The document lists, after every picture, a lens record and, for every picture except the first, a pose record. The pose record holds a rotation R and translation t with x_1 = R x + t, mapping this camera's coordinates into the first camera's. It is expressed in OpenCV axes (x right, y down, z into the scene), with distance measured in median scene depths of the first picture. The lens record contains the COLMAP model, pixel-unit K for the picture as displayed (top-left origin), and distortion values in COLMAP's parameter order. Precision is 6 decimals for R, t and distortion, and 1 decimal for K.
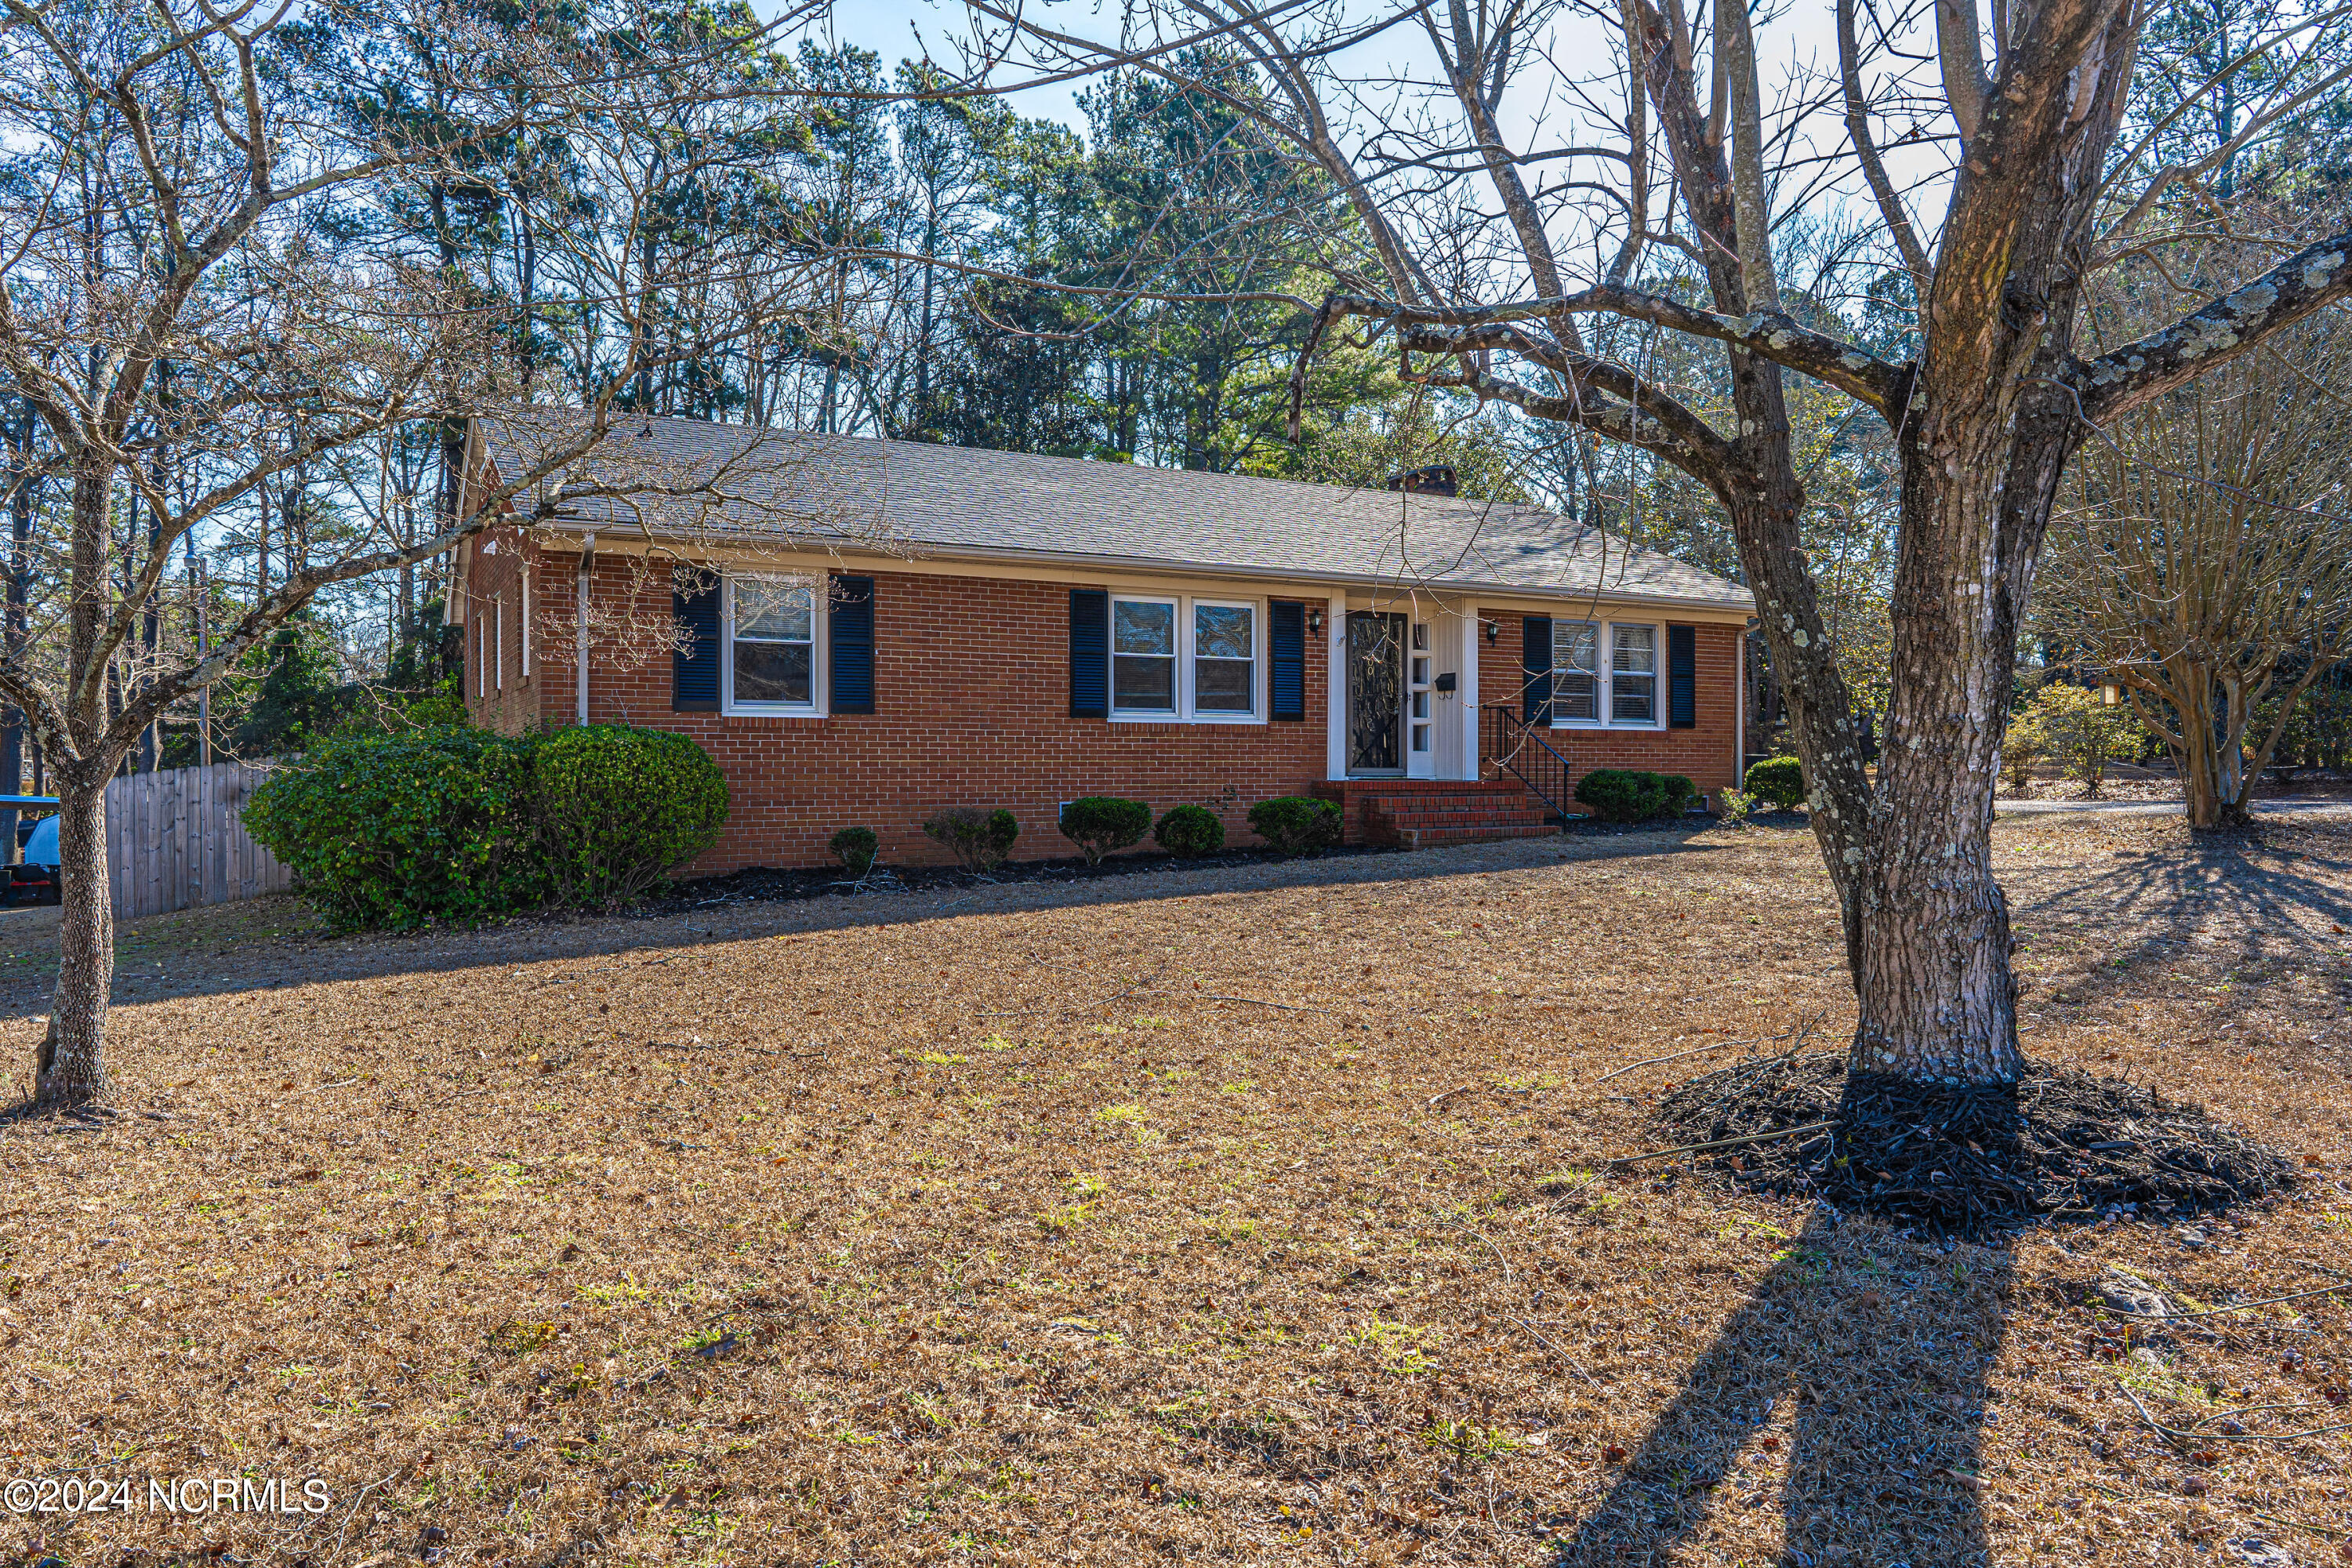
lens RADIAL K [[1597.8, 0, 1155.9], [0, 1597.8, 787.3], [0, 0, 1]] dist [-0.005816, -0.000634]
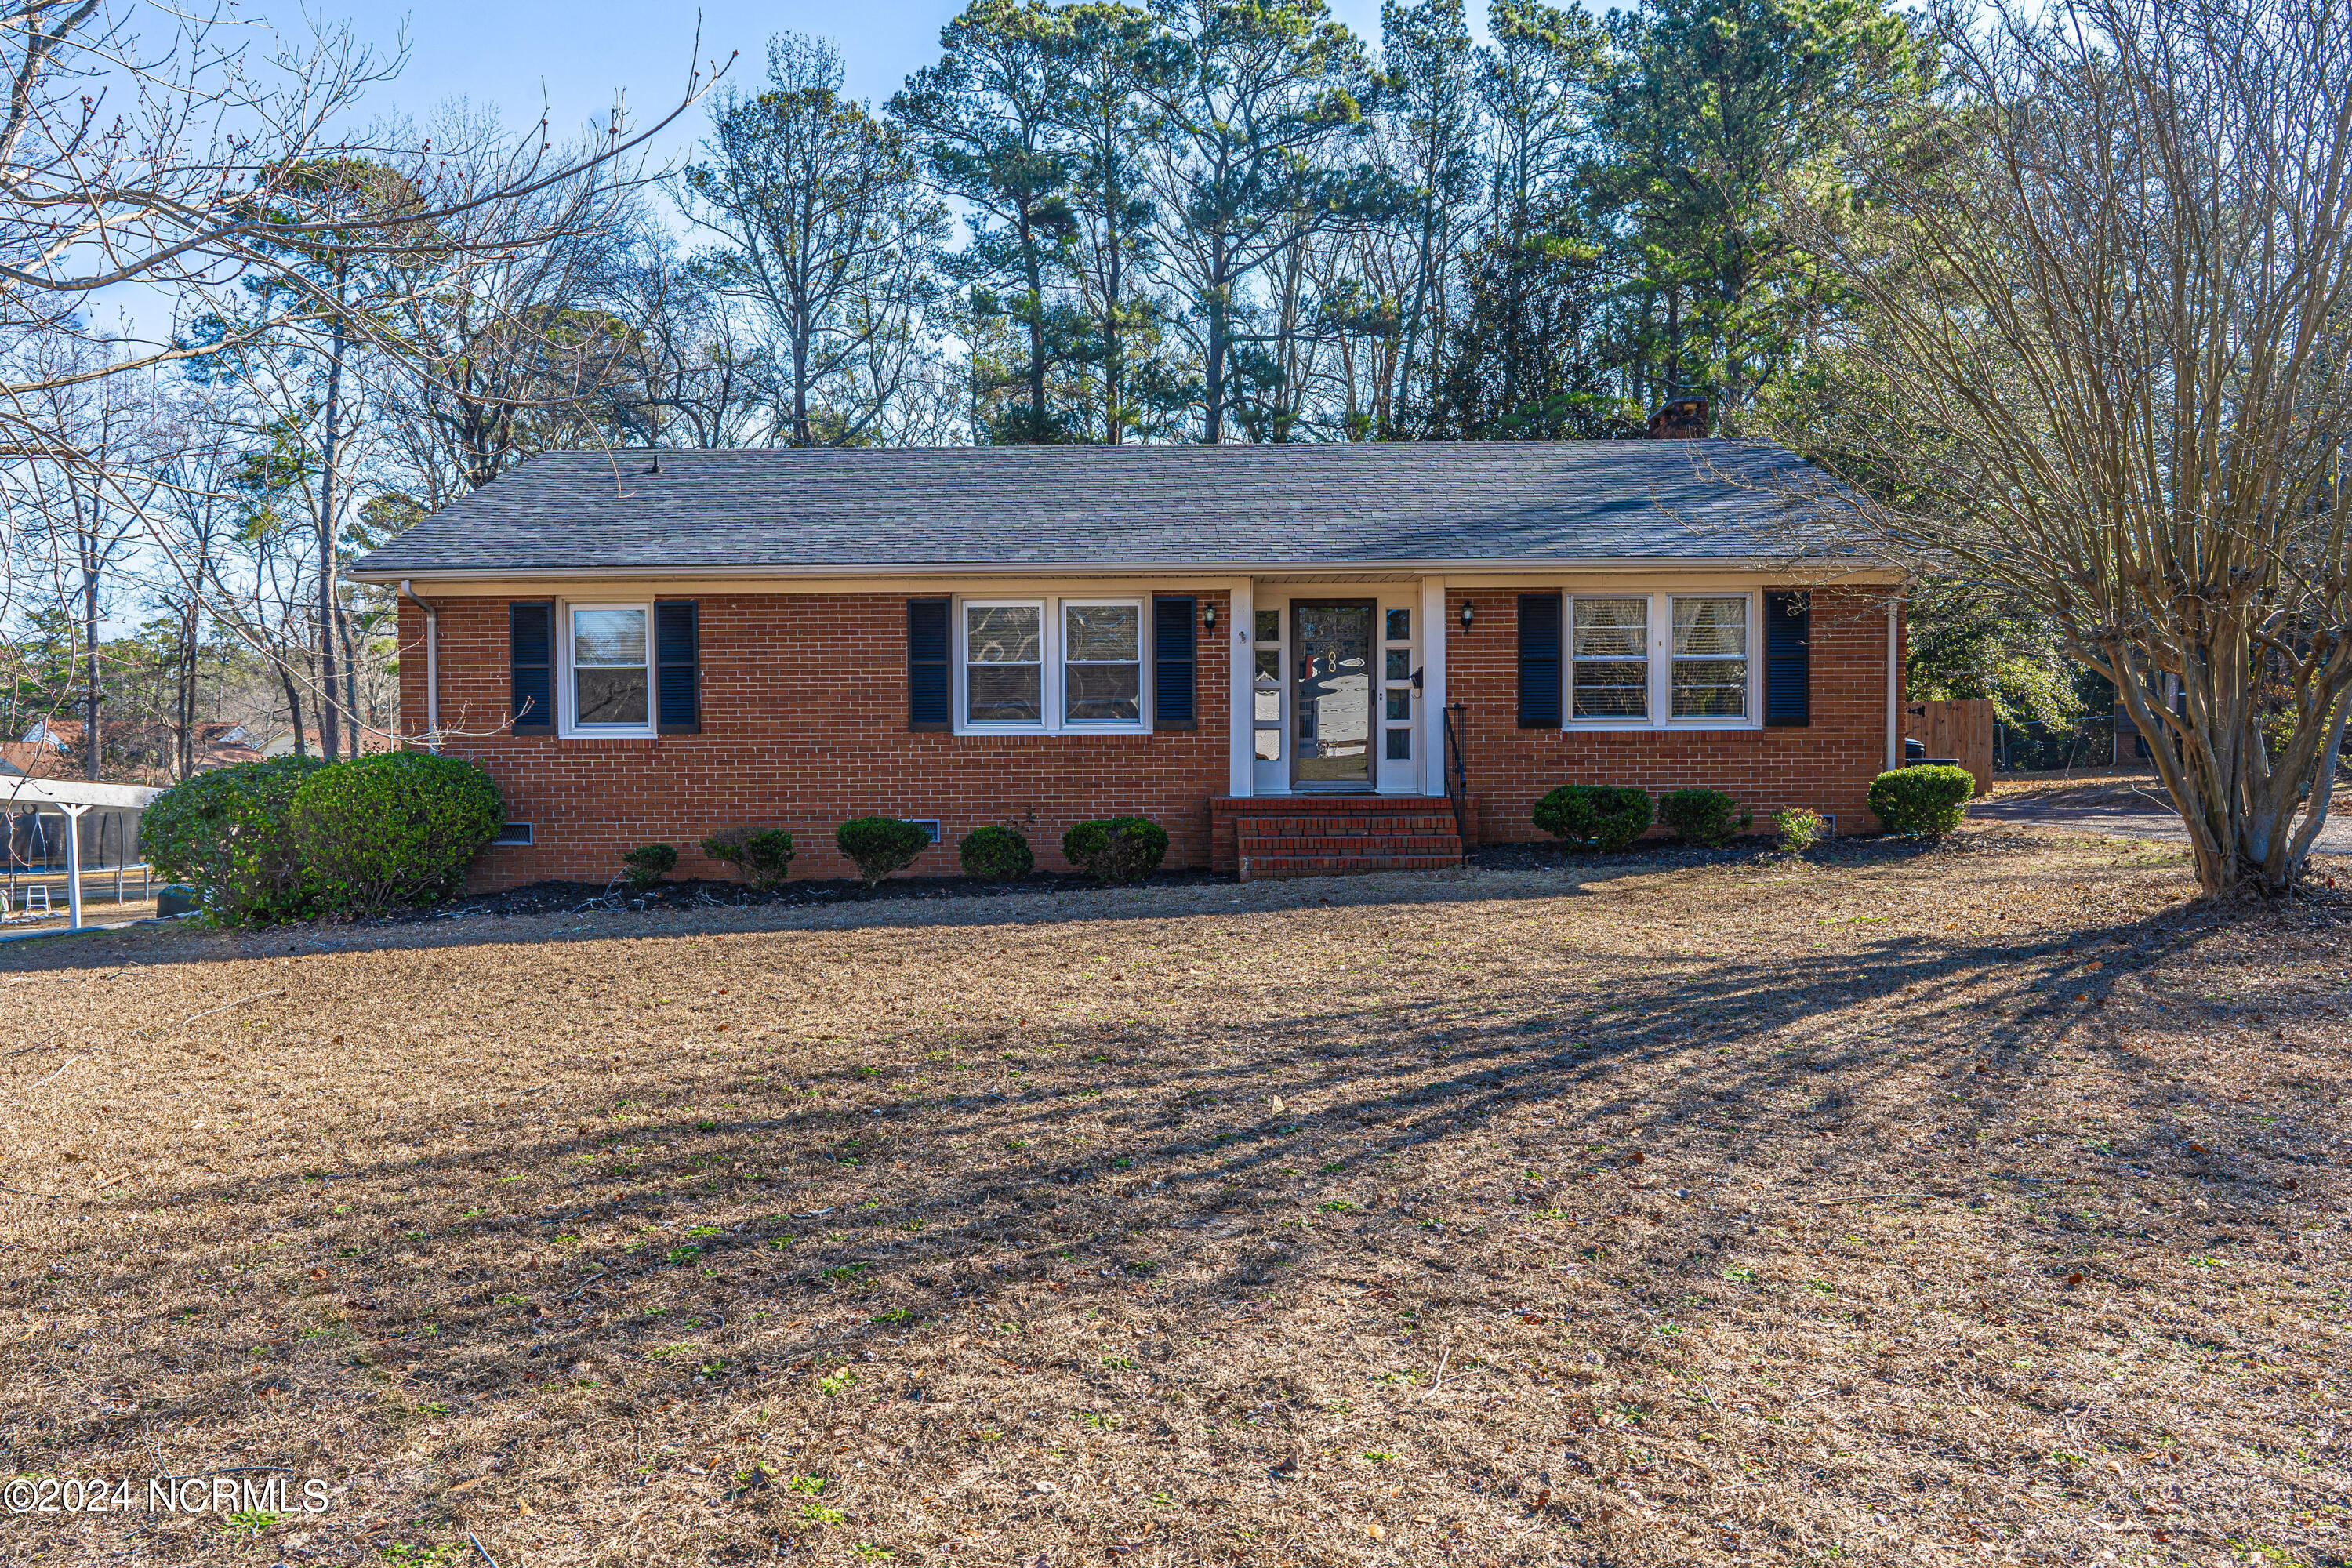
lens RADIAL K [[1597.8, 0, 1155.9], [0, 1597.8, 787.3], [0, 0, 1]] dist [-0.005816, -0.000634]
pose [[0.877038, 0.011028, -0.480294, 0.516846], [0.001985, 0.999645, 0.026579, -0.033828], [0.480417, -0.024264, 0.876705, 0.210186]]
